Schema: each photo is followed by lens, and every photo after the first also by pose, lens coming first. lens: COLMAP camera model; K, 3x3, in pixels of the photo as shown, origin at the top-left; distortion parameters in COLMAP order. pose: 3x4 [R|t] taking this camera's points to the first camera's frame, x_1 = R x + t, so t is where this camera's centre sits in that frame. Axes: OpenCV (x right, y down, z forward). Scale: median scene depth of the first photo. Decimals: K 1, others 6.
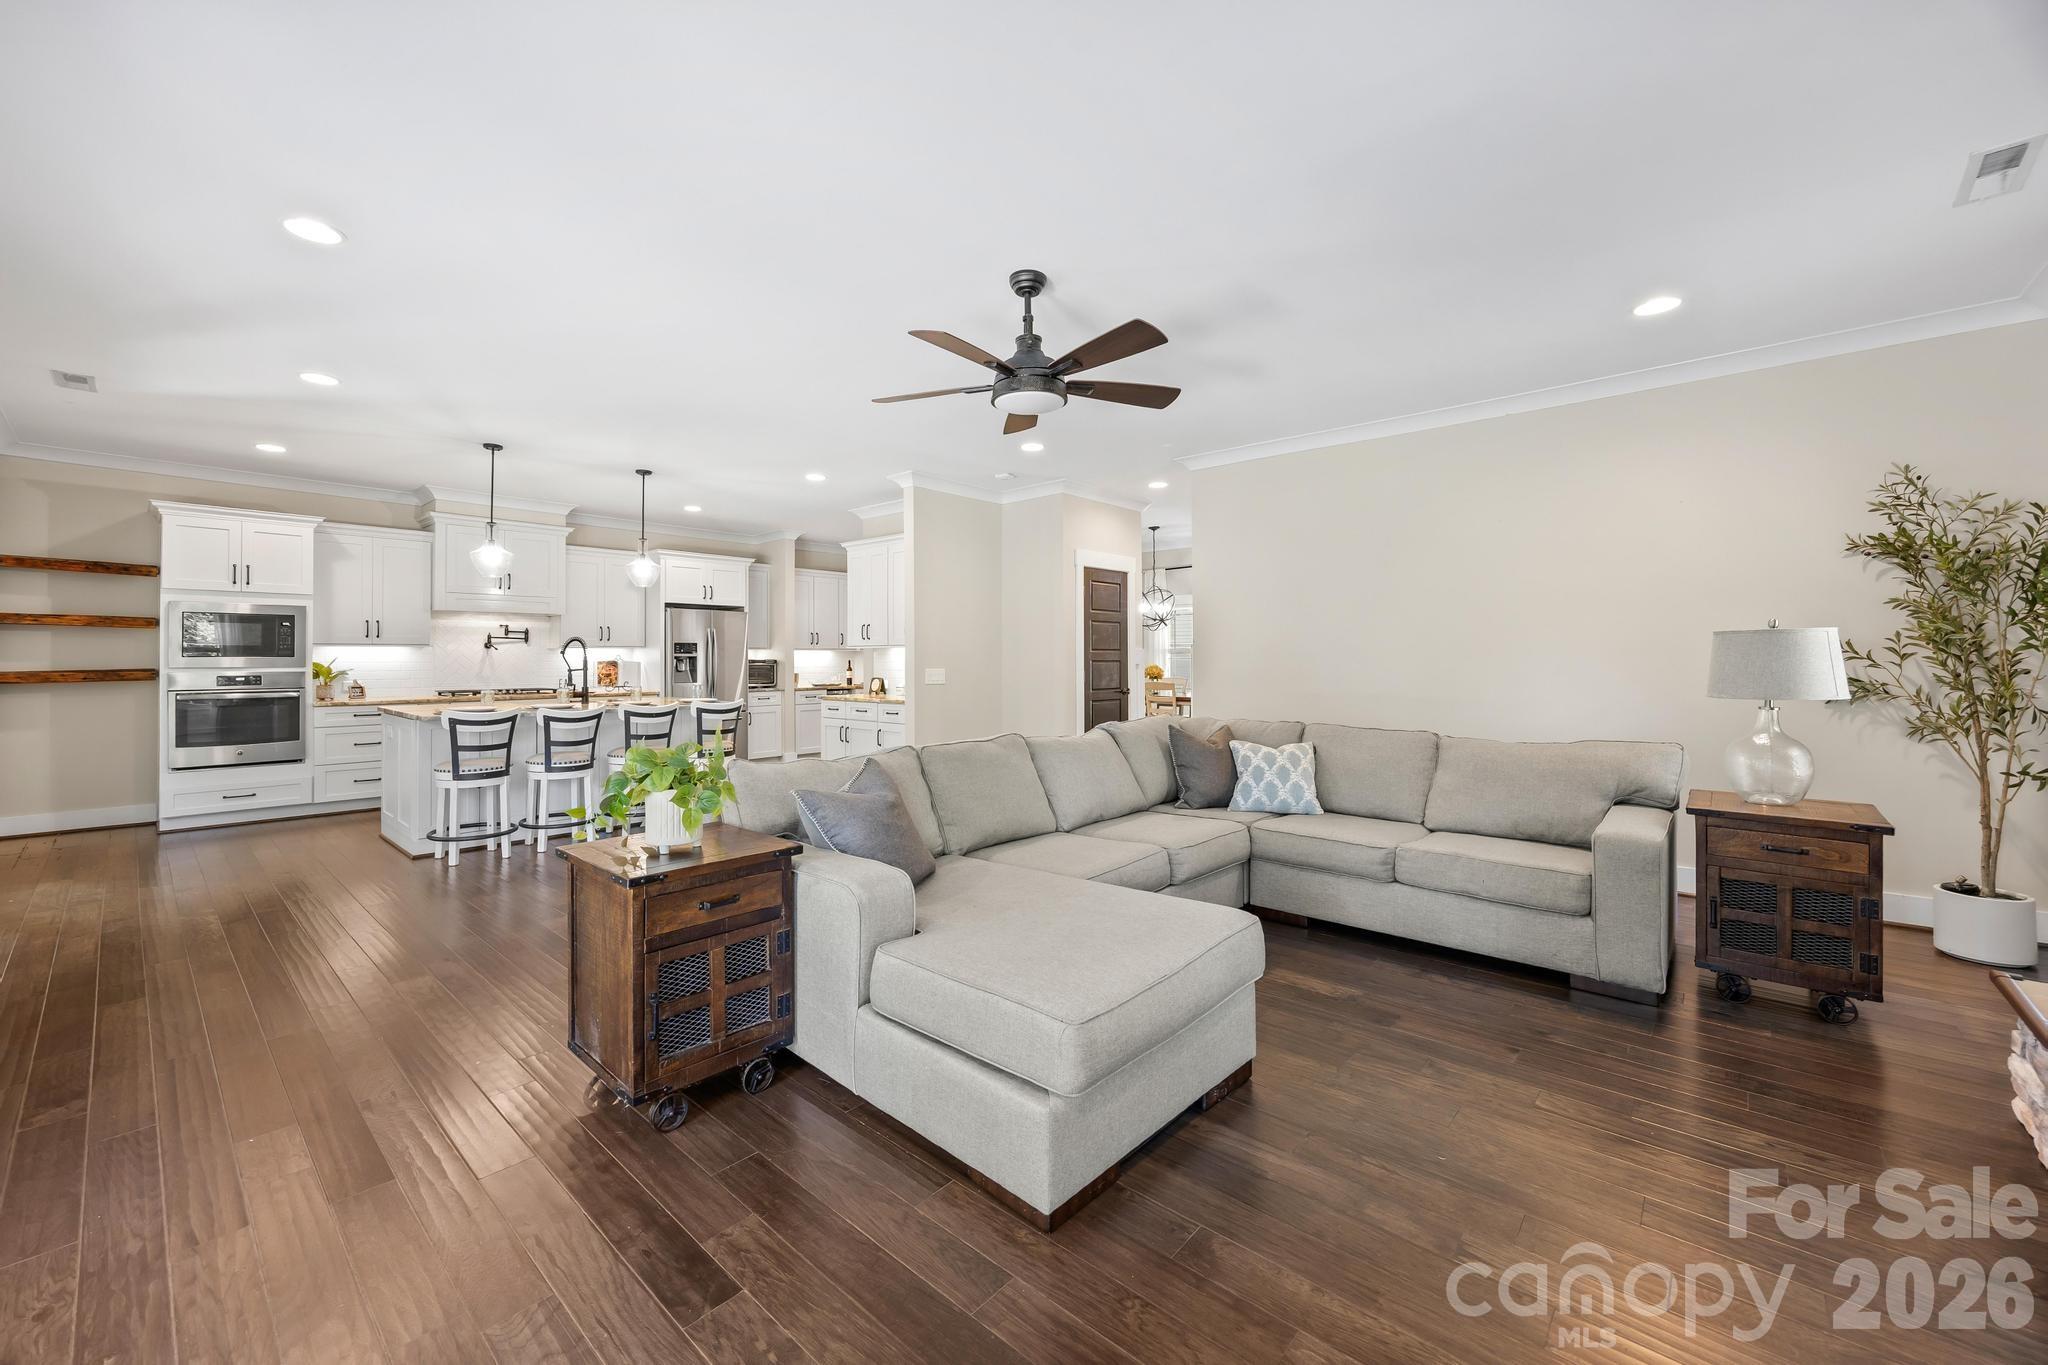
lens RADIAL K [[803.6, 0, 1004.9], [0, 803.6, 656.7], [0, 0, 1]] dist [-0.001113, 0.000102]
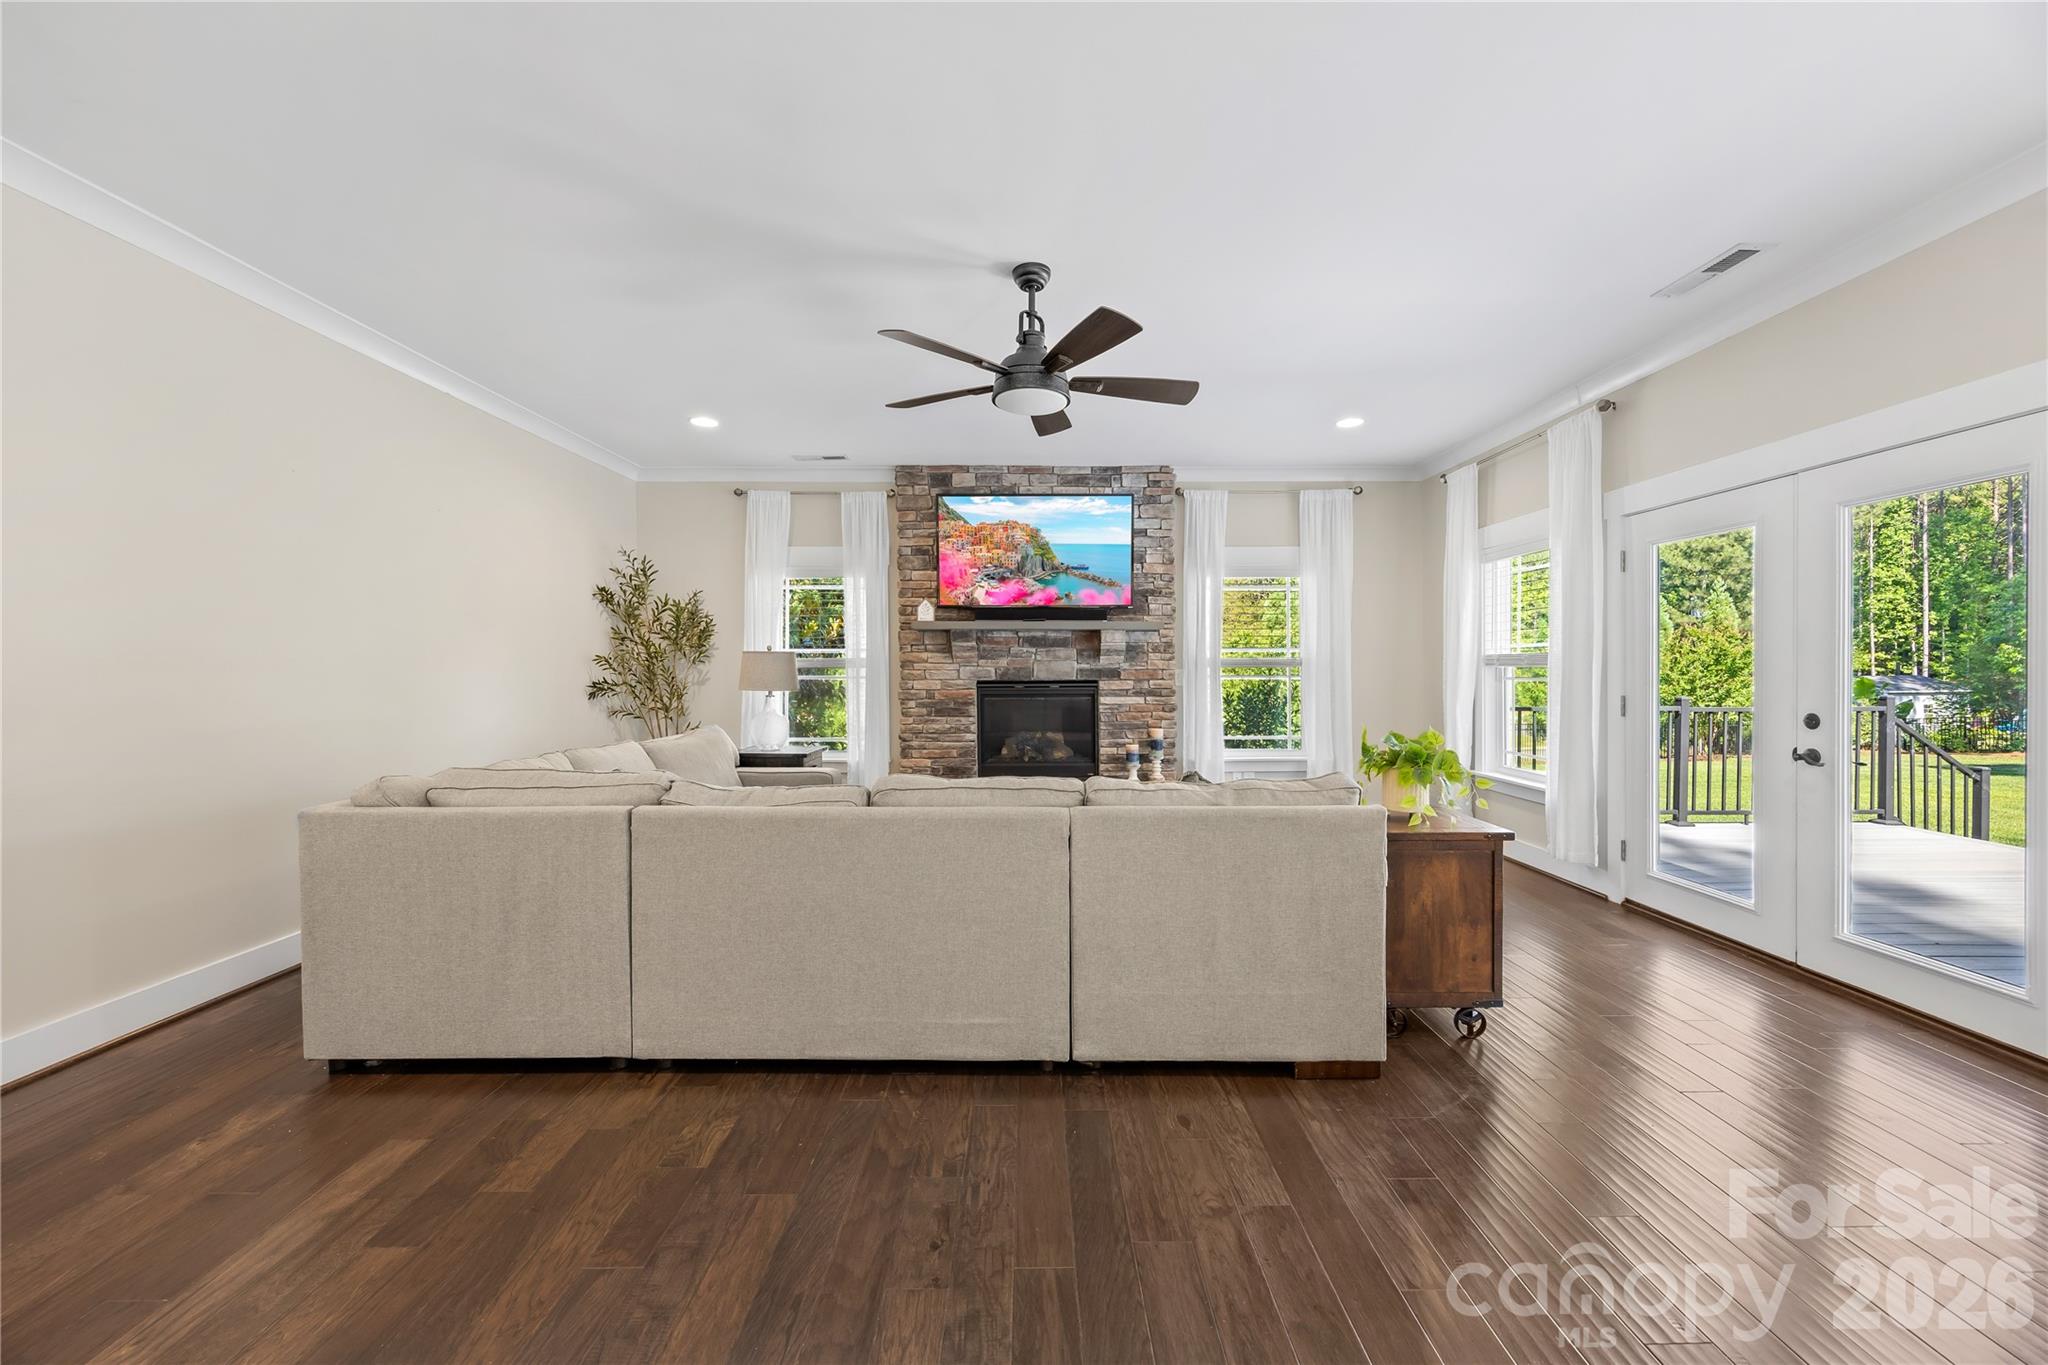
lens RADIAL K [[791.1, 0, 1029.7], [0, 791.1, 669.7], [0, 0, 1]] dist [-0.004183, 0.000224]
pose [[-0.673790, 0.002293, 0.738919, -0.340276], [-0.000323, 0.999994, -0.003398, 0.005657], [-0.738923, -0.002528, -0.673786, 0.831152]]
